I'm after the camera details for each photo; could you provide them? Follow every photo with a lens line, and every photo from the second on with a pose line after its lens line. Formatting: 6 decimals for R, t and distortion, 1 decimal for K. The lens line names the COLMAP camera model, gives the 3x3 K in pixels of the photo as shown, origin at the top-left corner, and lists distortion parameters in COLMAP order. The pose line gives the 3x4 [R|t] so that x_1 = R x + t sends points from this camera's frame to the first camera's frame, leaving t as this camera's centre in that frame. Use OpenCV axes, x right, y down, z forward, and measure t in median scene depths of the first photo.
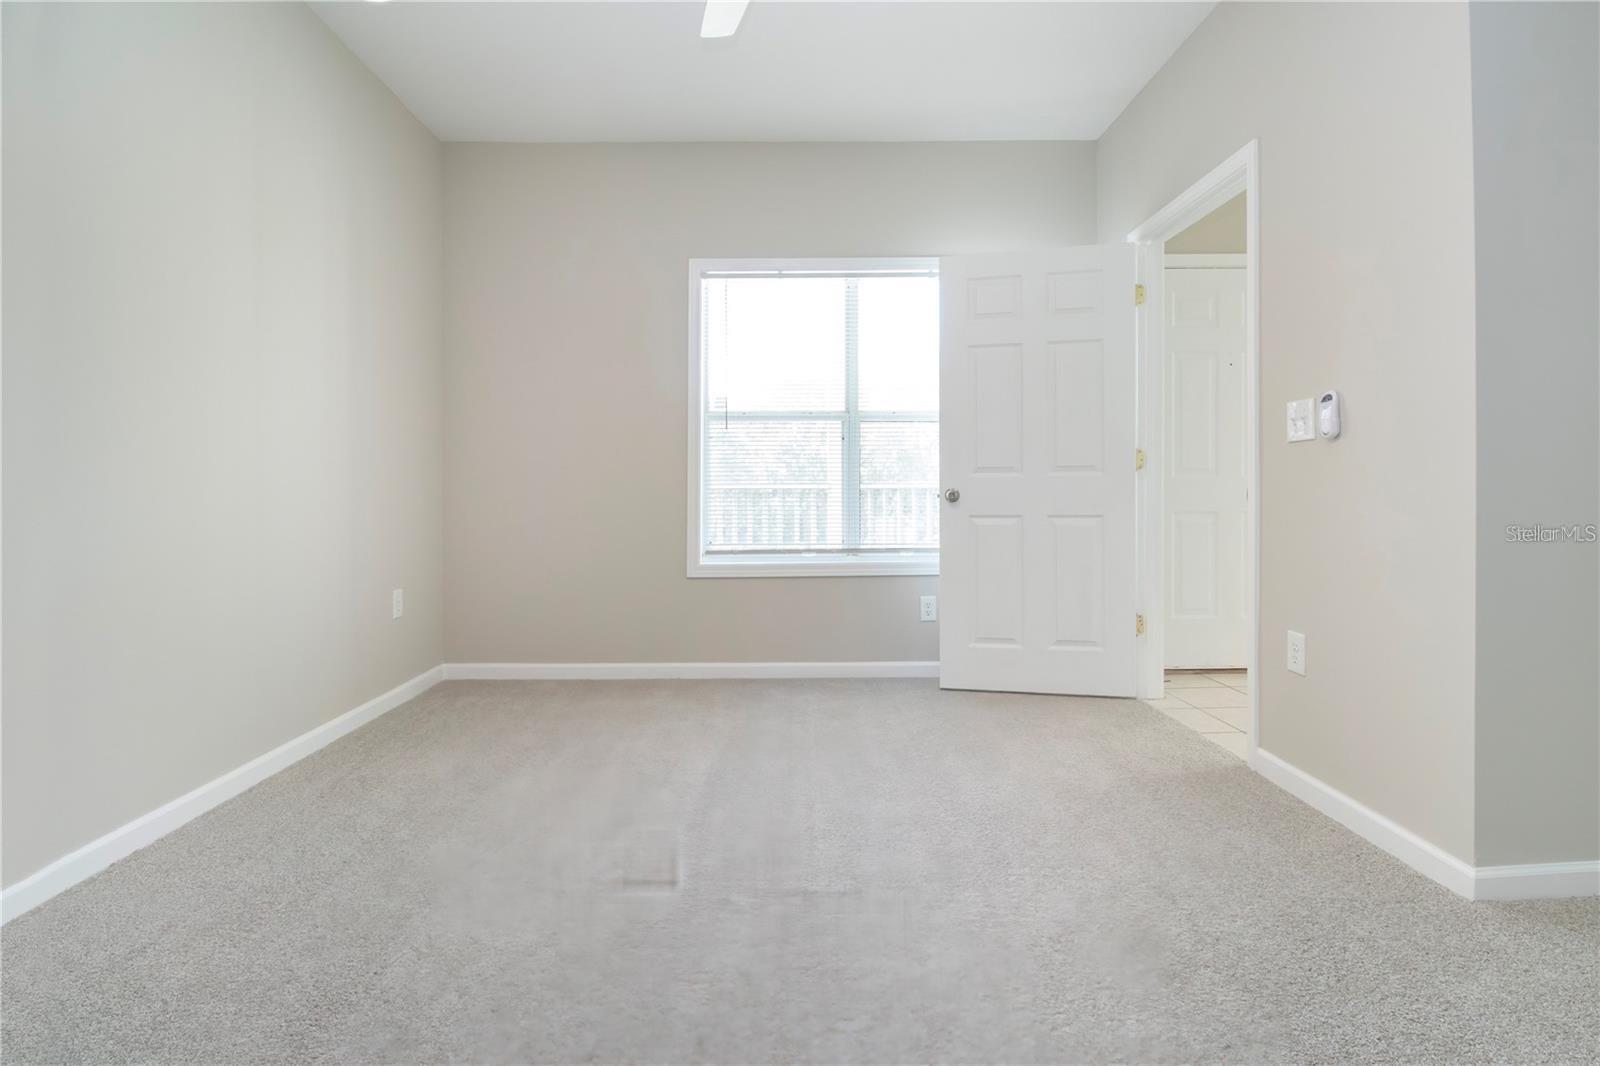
lens RADIAL K [[767.0, 0, 799.5], [0, 767.0, 497.1], [0, 0, 1]] dist [0.001206, -0.000137]
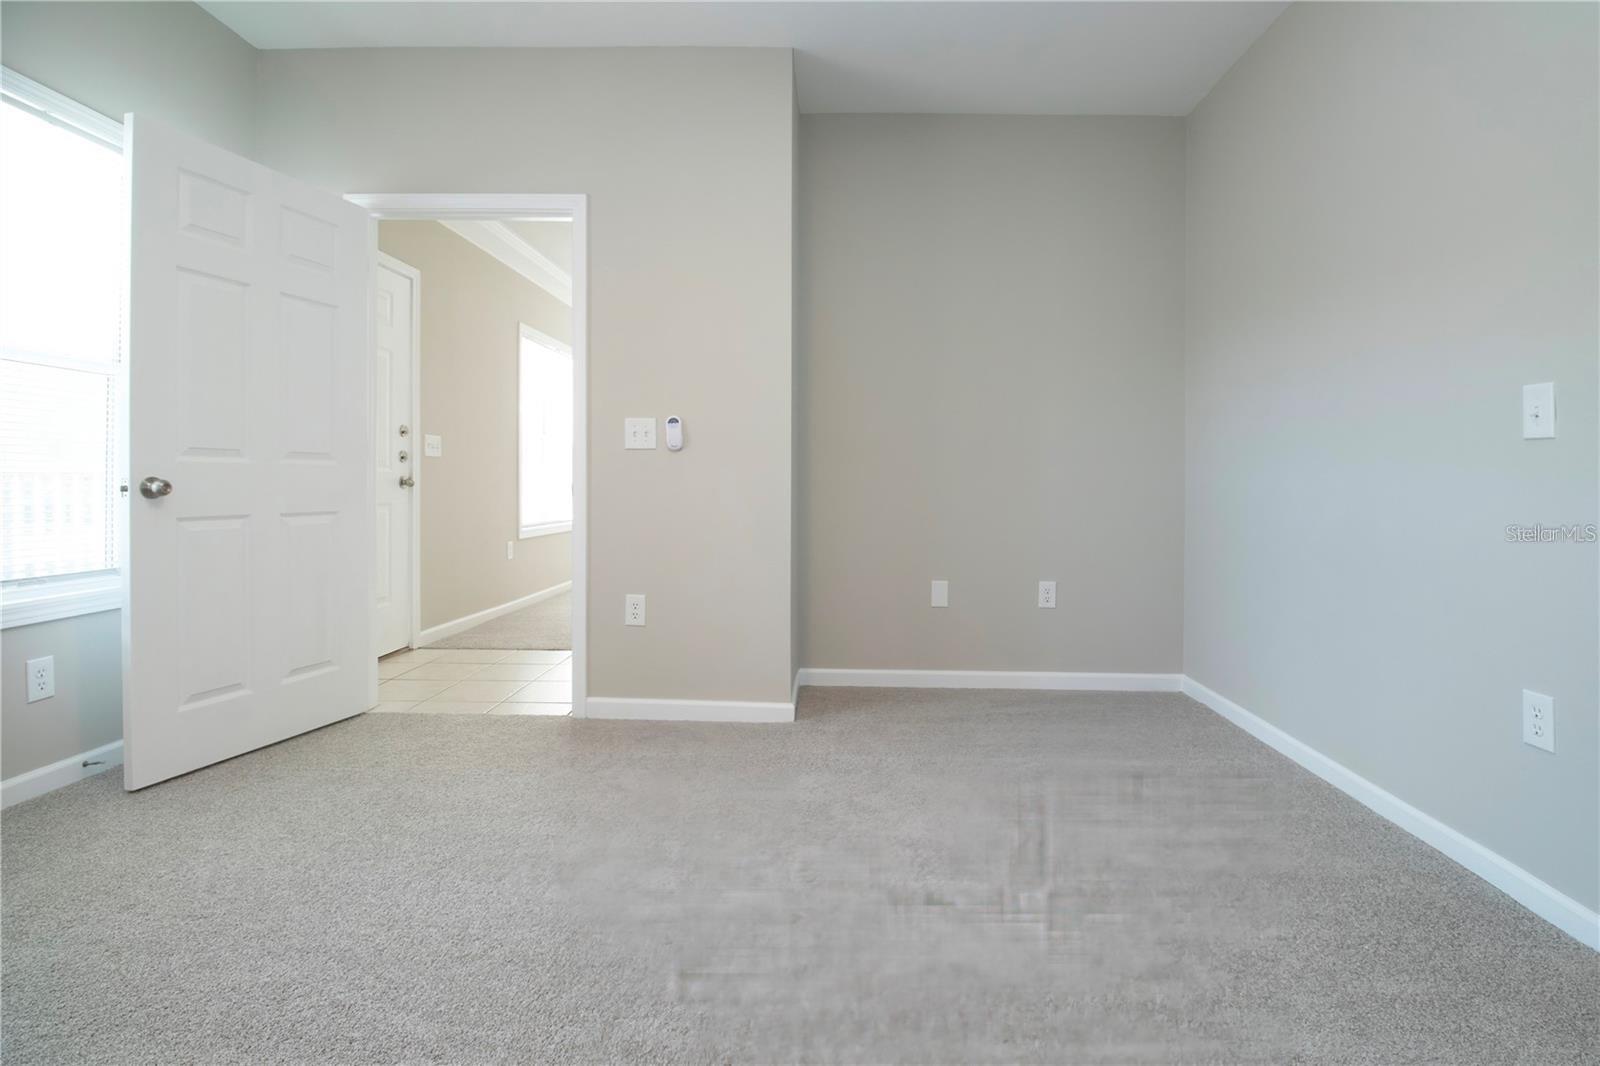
lens RADIAL K [[767.0, 0, 799.5], [0, 767.0, 497.1], [0, 0, 1]] dist [0.001206, -0.000137]
pose [[0.072652, -0.007901, 0.997326, -0.426218], [-0.002442, 0.999964, 0.008100, -0.001361], [-0.997354, -0.003023, 0.072630, 0.418388]]
